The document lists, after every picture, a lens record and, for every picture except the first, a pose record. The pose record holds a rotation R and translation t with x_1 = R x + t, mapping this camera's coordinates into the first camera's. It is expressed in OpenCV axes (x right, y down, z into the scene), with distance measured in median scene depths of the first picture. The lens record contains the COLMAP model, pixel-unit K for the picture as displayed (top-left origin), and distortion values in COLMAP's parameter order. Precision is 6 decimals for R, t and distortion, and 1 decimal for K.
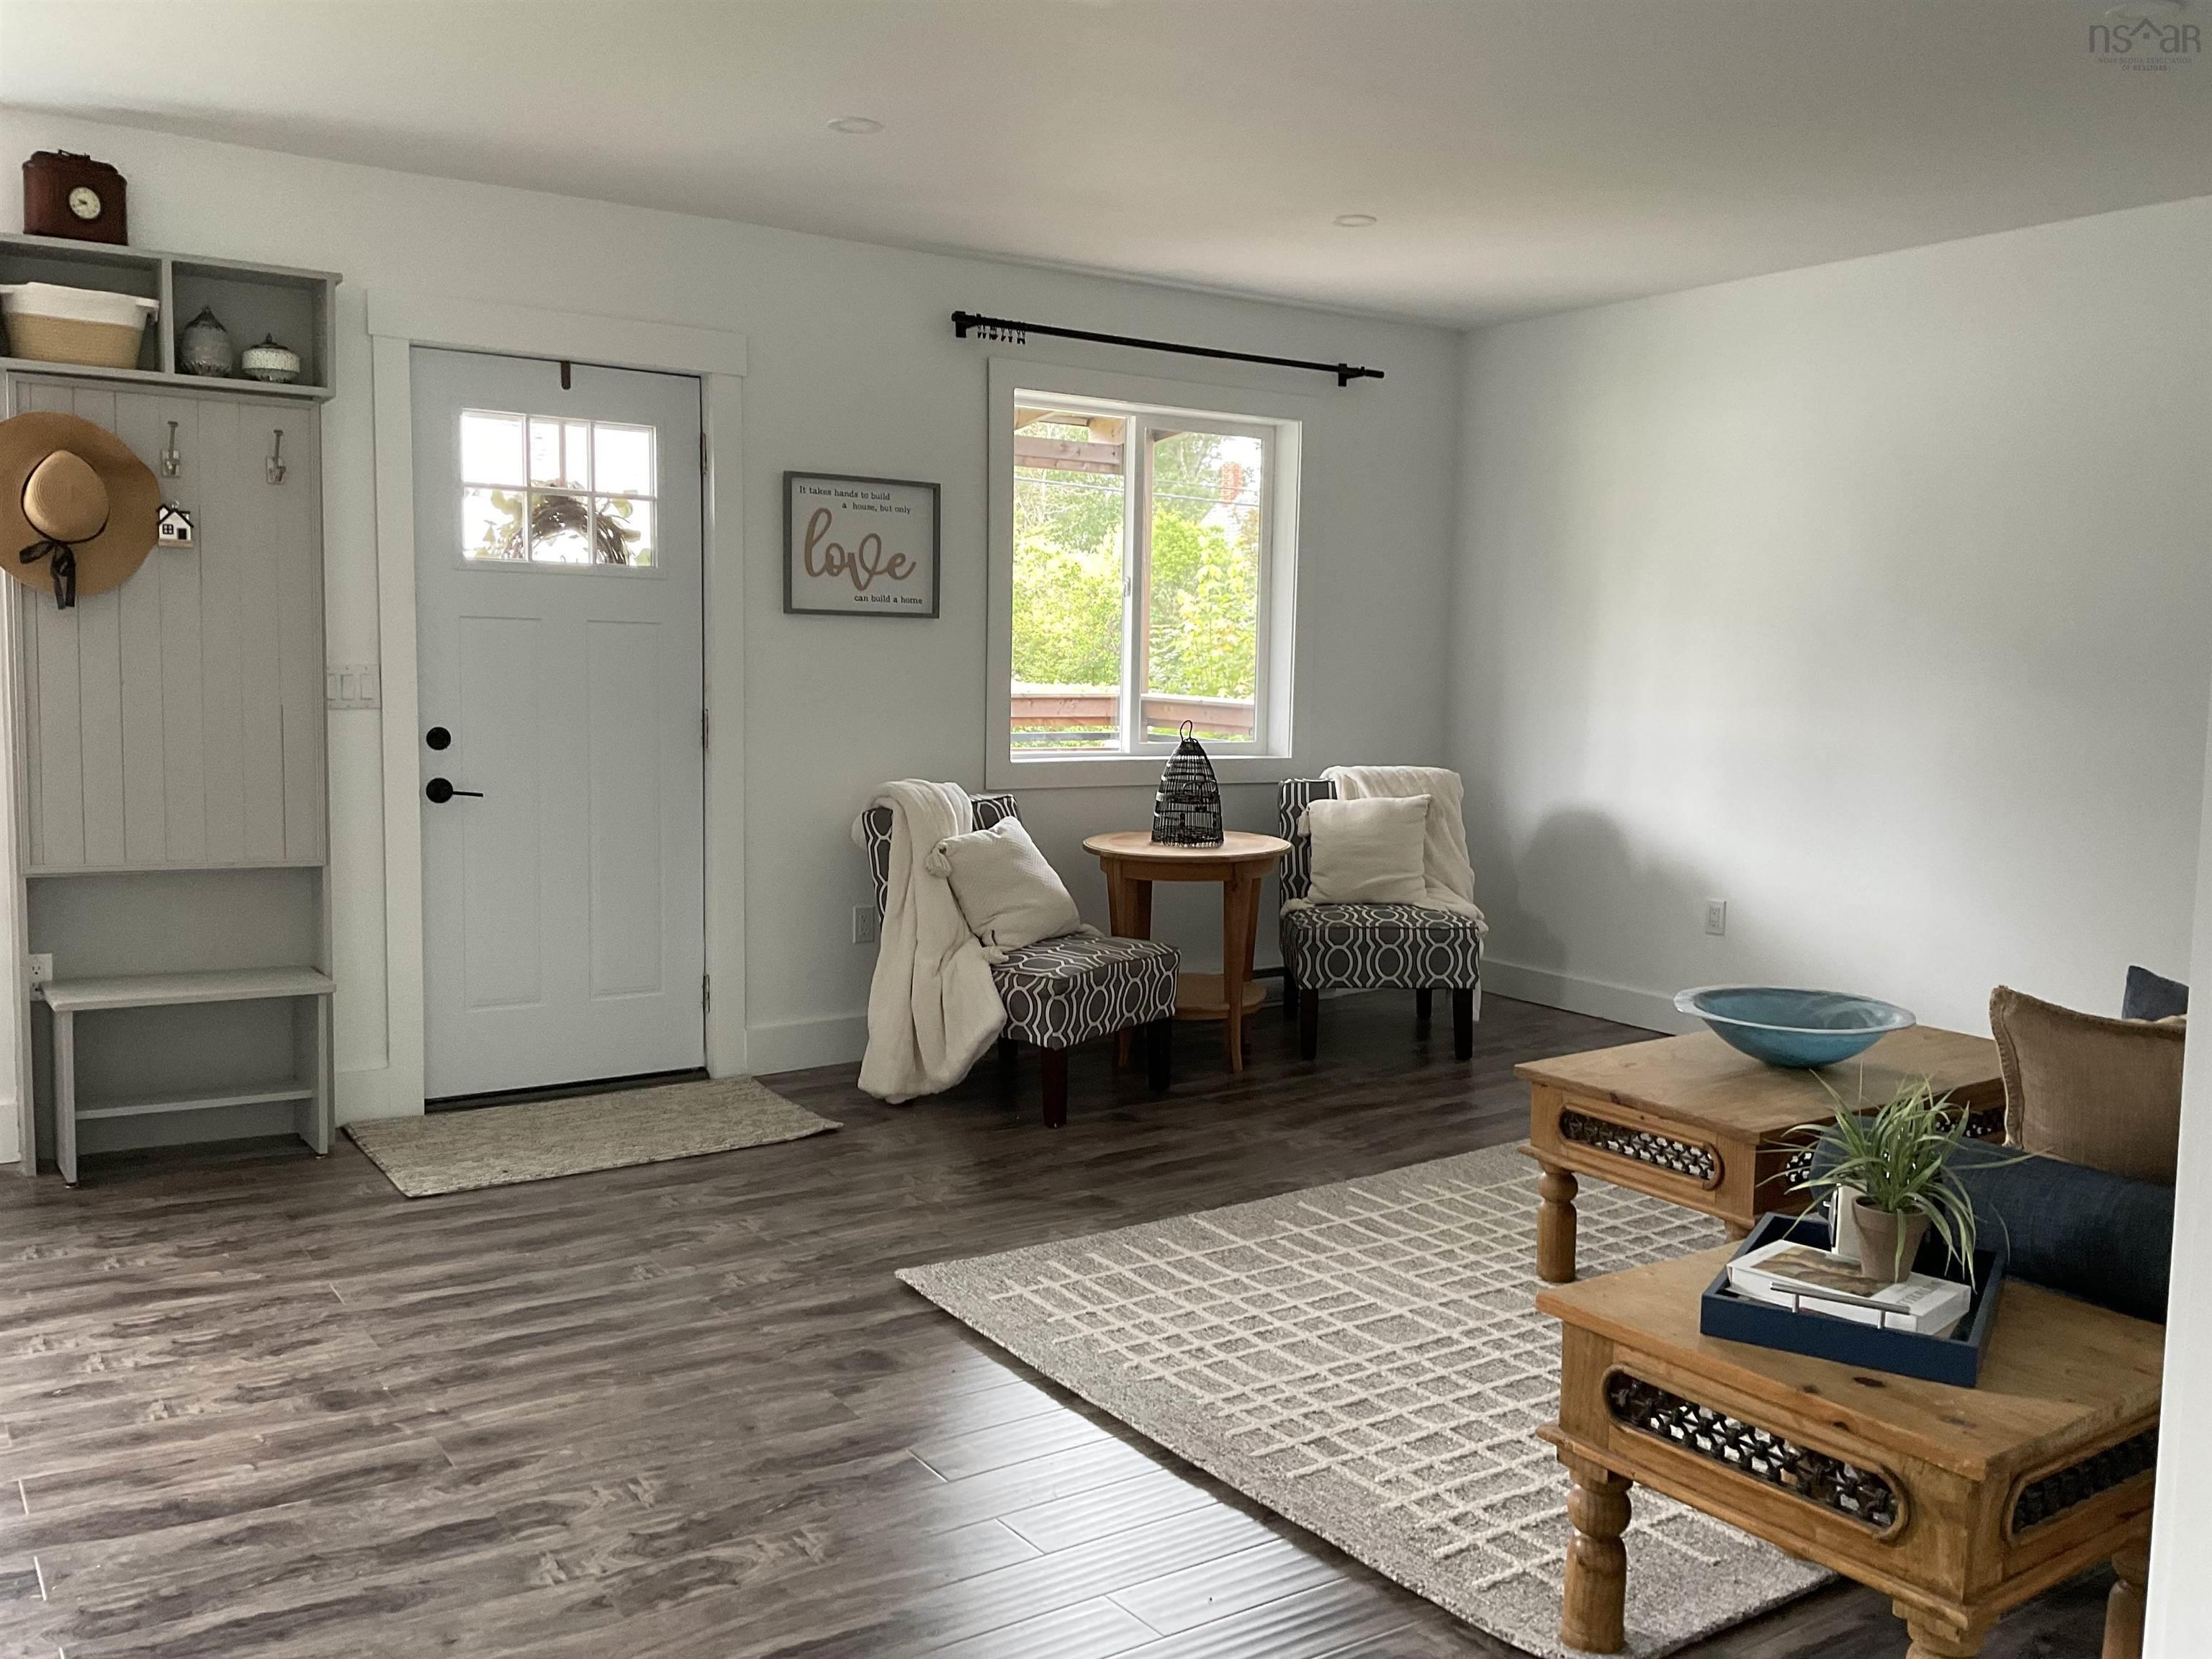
lens RADIAL K [[1824.8, 0, 1103.9], [0, 1824.8, 830.0], [0, 0, 1]] dist [0.083194, -0.165632]
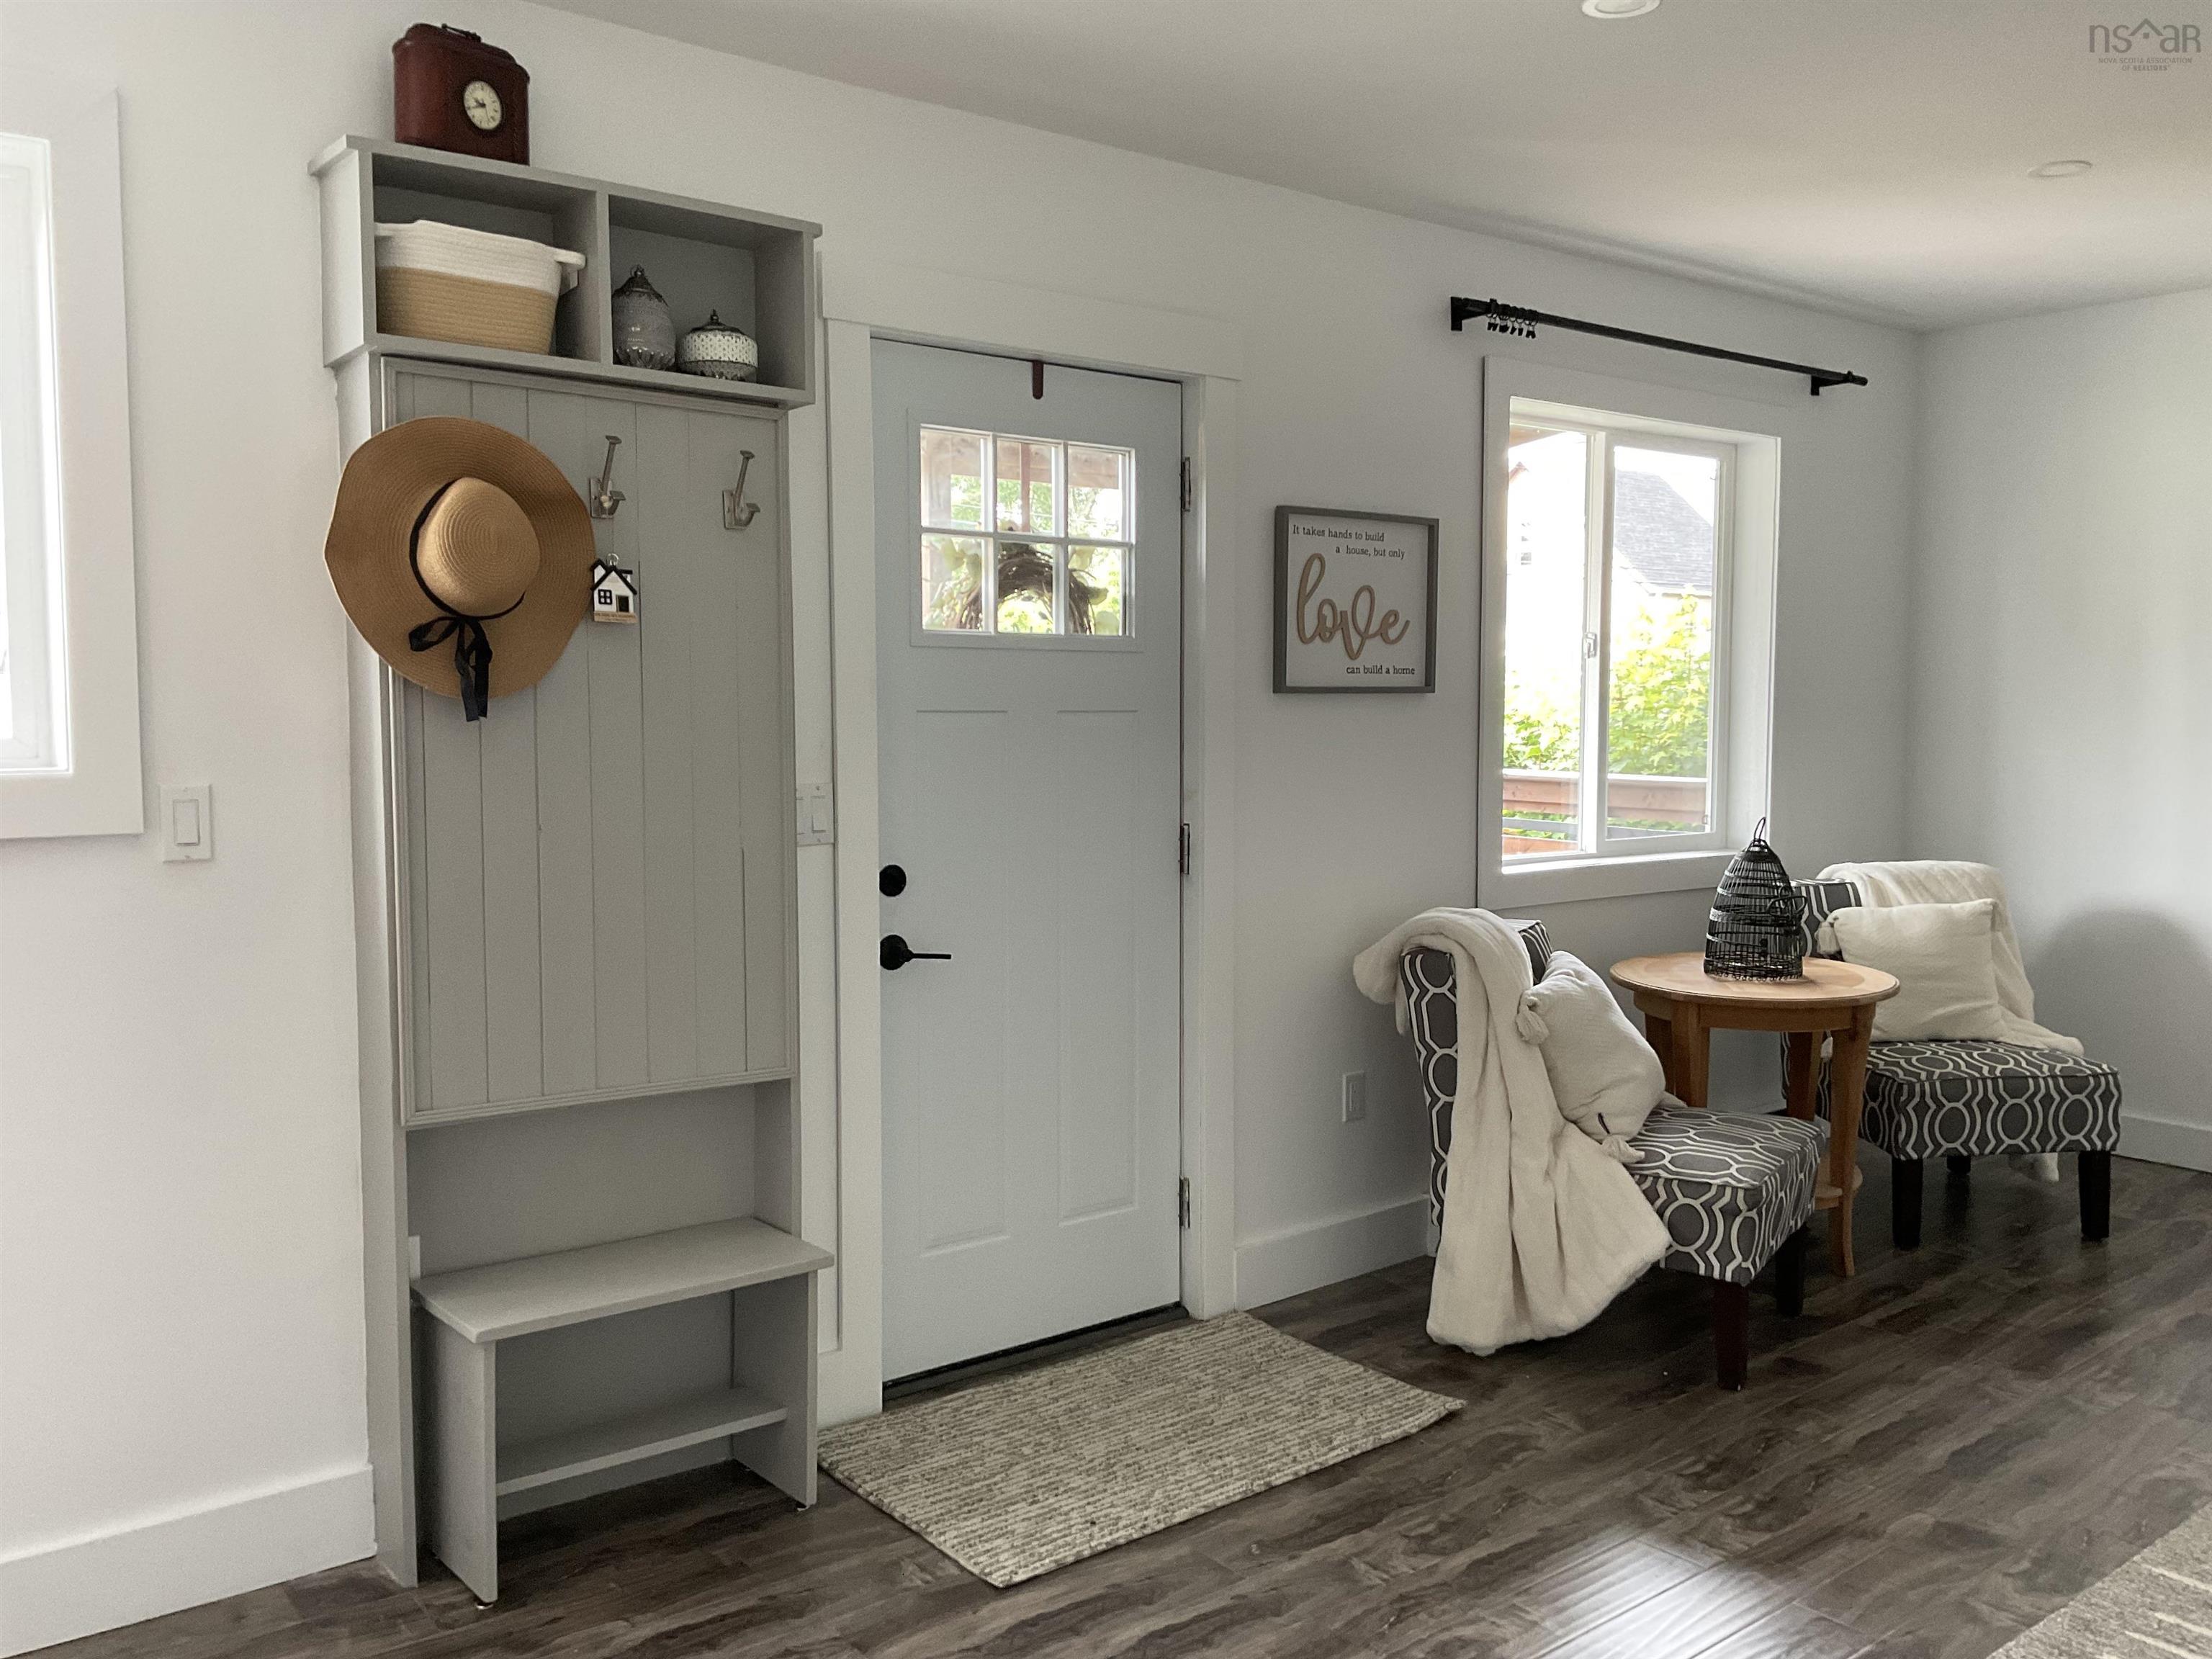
lens RADIAL K [[1824.8, 0, 1116.6], [0, 1824.8, 829.4], [0, 0, 1]] dist [0.083194, -0.165632]
pose [[0.996720, -0.023353, 0.077480, -0.314170], [0.025124, 0.999443, -0.021956, -0.049471], [-0.076924, 0.023831, 0.996752, 0.268389]]
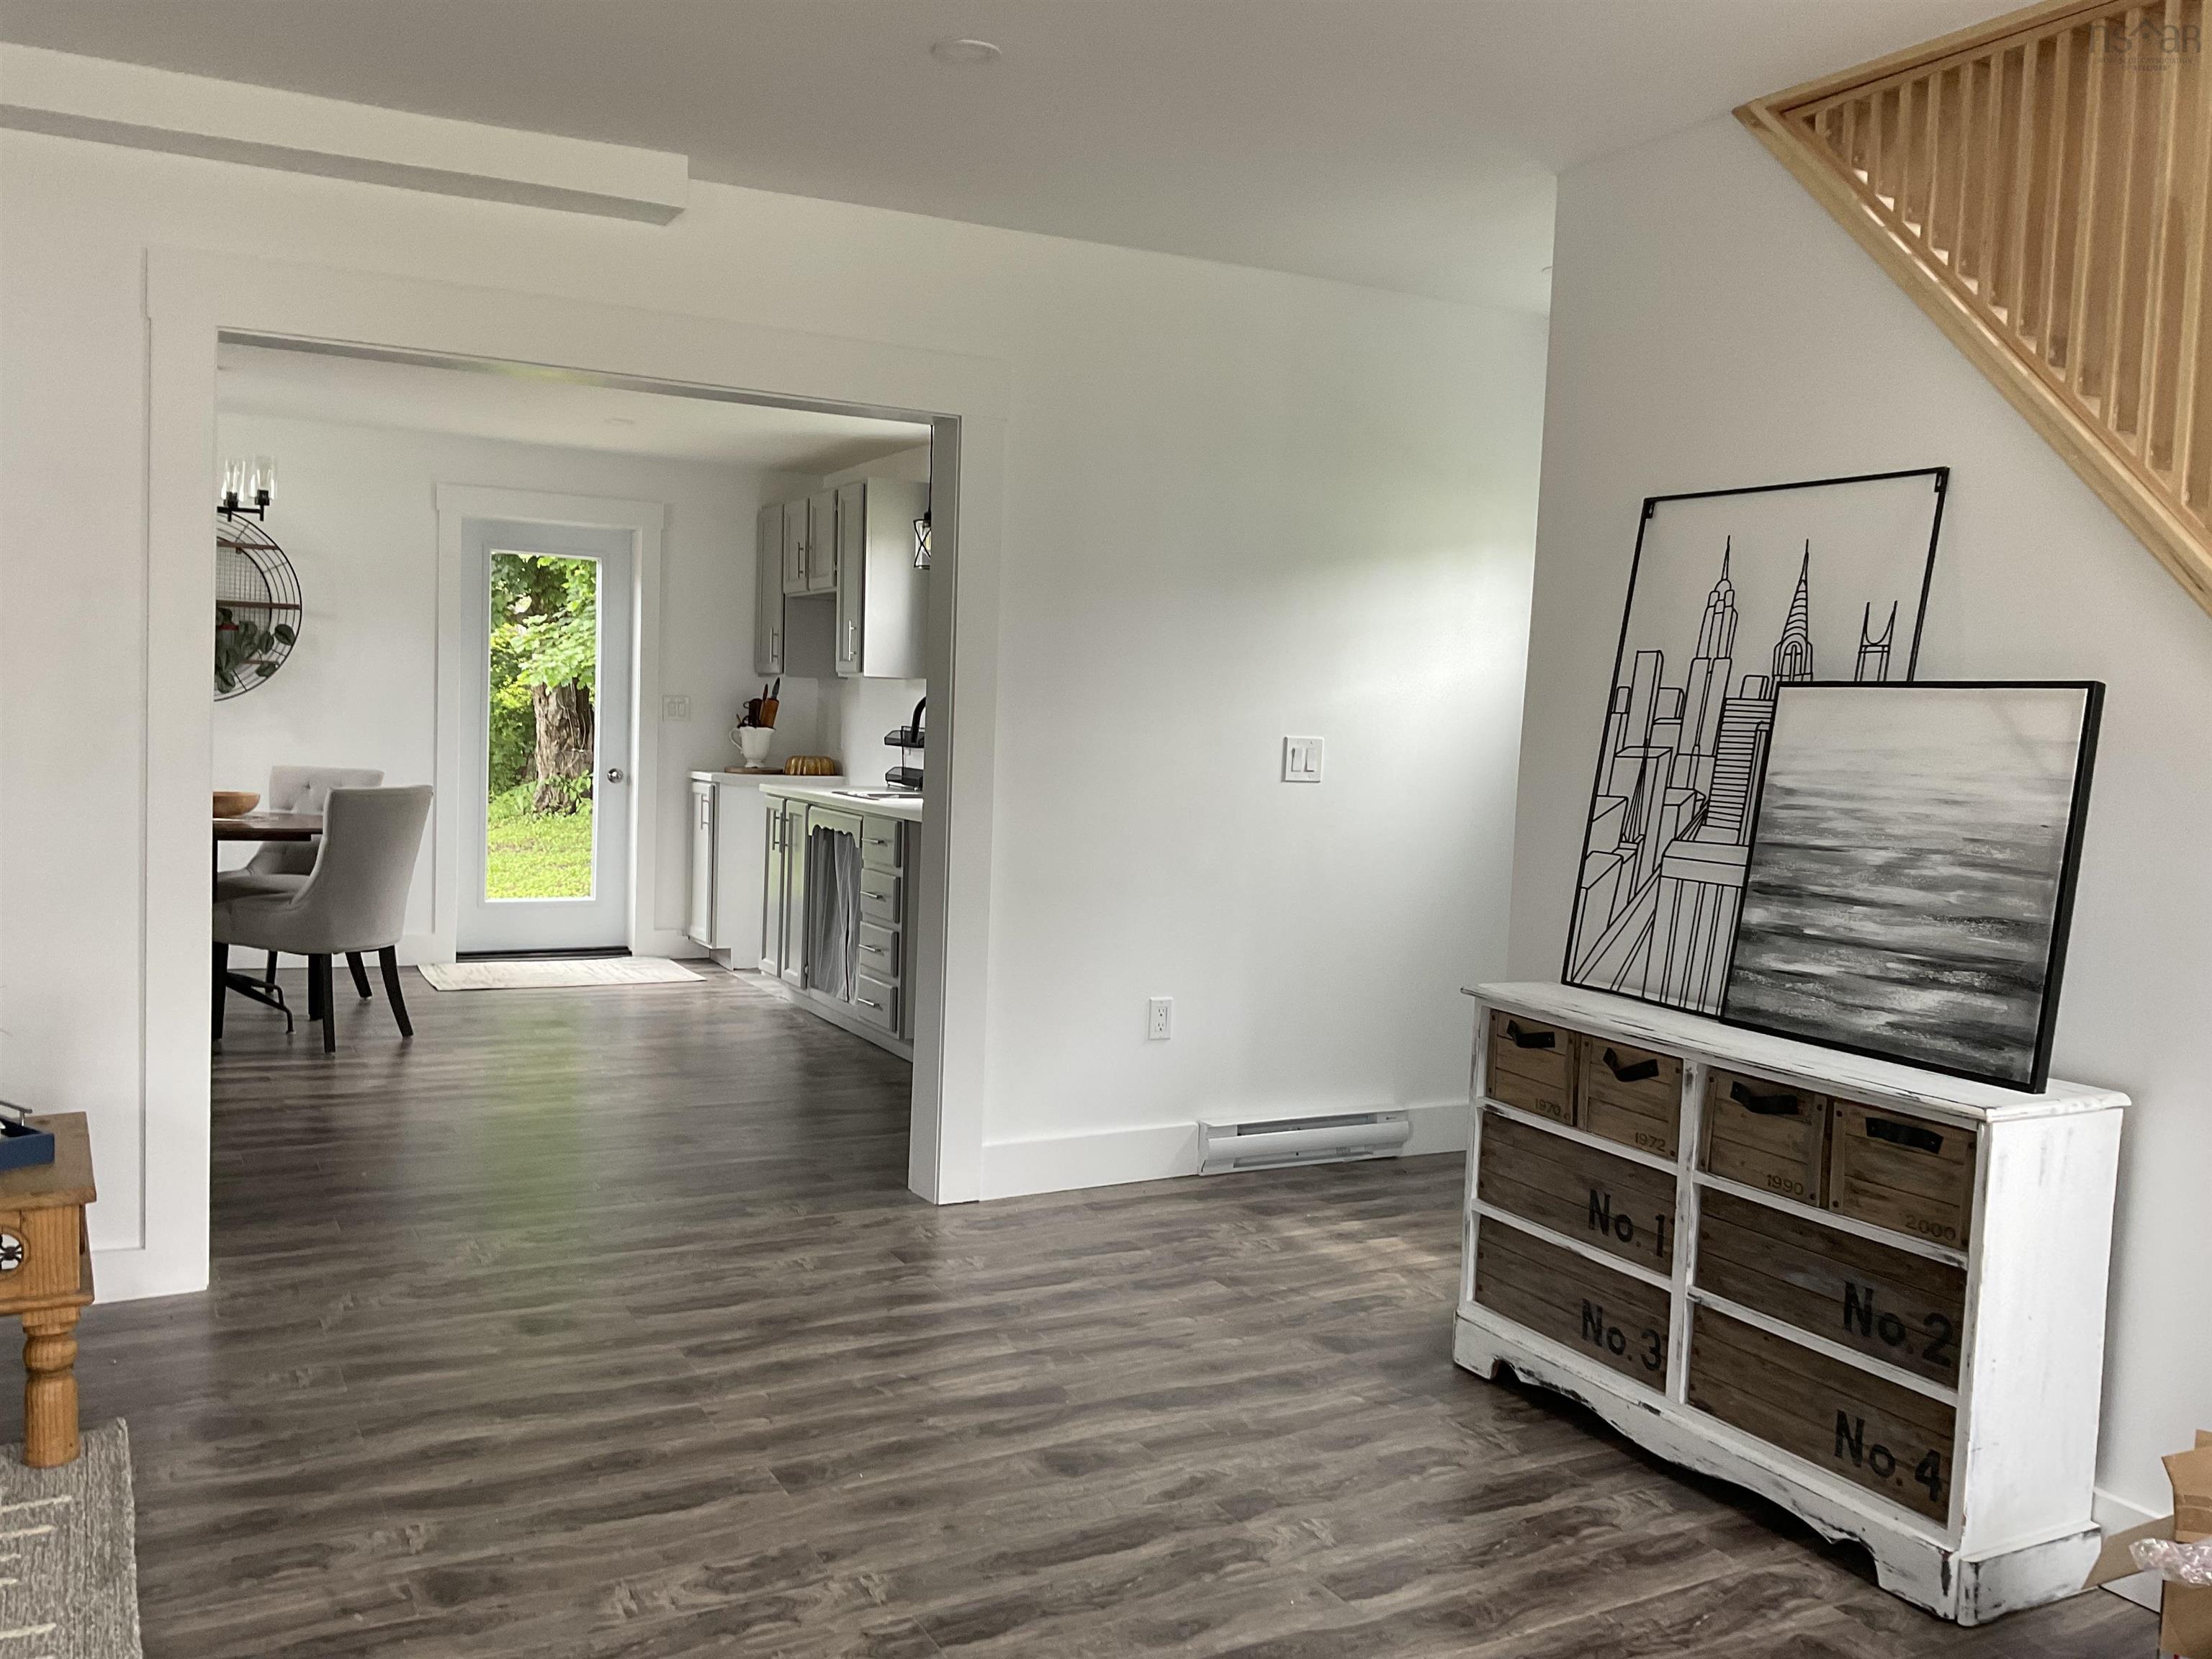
lens RADIAL K [[1824.8, 0, 1114.2], [0, 1824.8, 819.4], [0, 0, 1]] dist [0.083194, -0.165632]
pose [[-0.993390, -0.063218, 0.095815, -0.253836], [-0.048461, 0.987620, 0.149192, -0.098054], [-0.104060, 0.143563, -0.984155, 0.977544]]
